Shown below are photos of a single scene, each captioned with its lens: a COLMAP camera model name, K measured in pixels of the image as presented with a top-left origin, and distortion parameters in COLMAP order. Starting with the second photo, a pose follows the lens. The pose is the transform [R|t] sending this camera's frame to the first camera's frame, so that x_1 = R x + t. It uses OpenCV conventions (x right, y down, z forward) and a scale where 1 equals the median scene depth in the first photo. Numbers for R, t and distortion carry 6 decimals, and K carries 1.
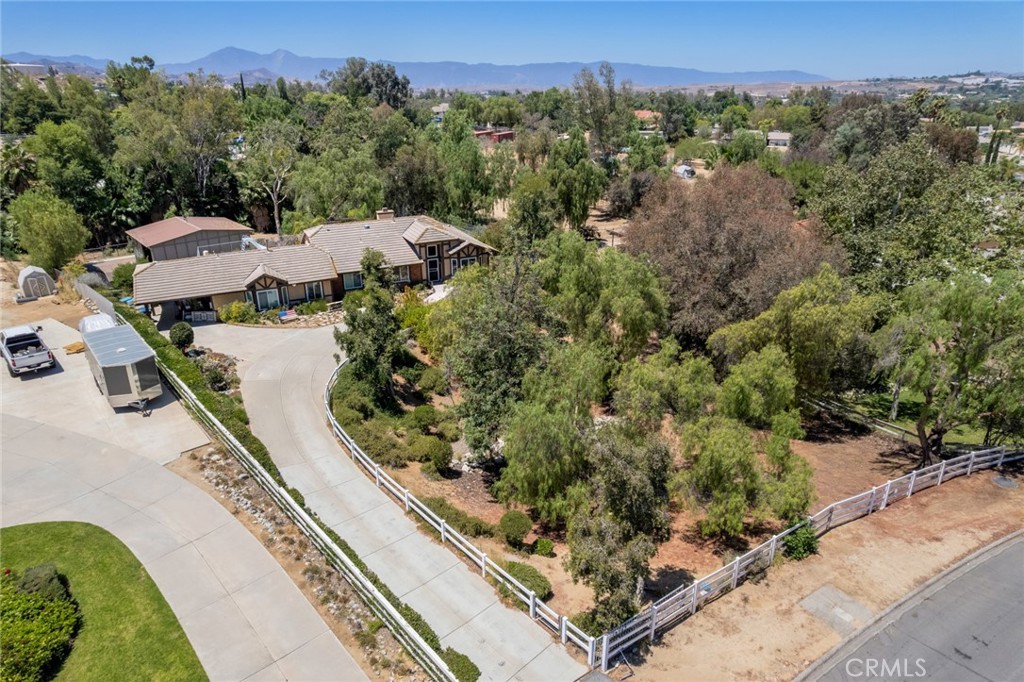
lens RADIAL K [[657.3, 0, 512.0], [0, 657.3, 341.0], [0, 0, 1]] dist [-0.072994, 0.056854]
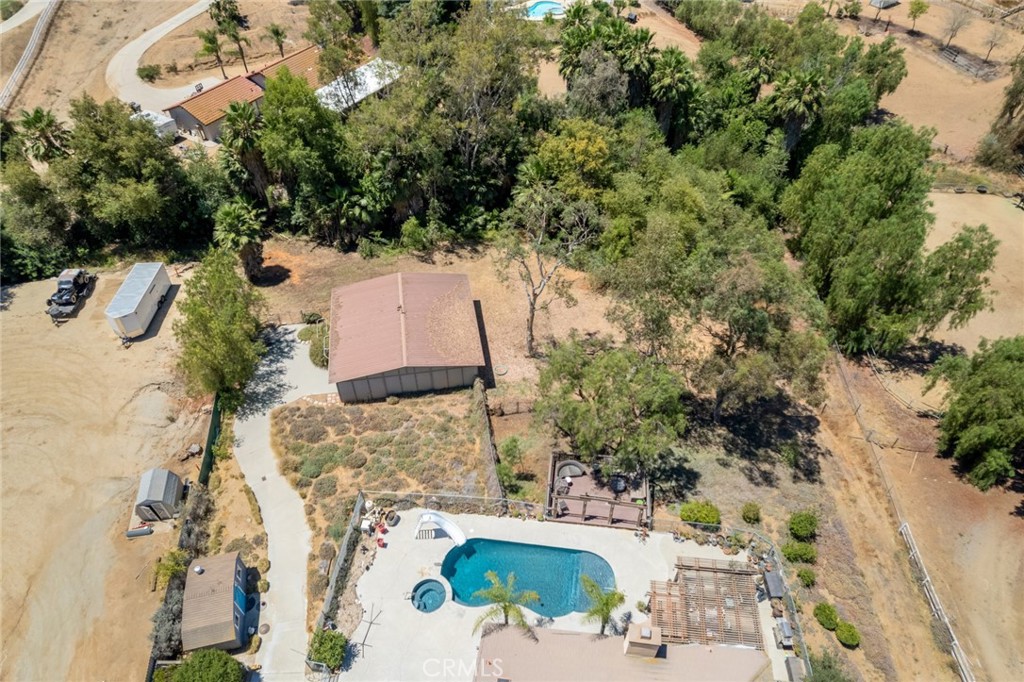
lens RADIAL K [[657.3, 0, 512.0], [0, 657.3, 341.0], [0, 0, 1]] dist [-0.072994, 0.056854]
pose [[0.858508, 0.370140, -0.354908, -0.078201], [-0.198597, 0.878076, 0.435363, -0.247049], [0.472782, -0.303279, 0.827345, 0.248900]]
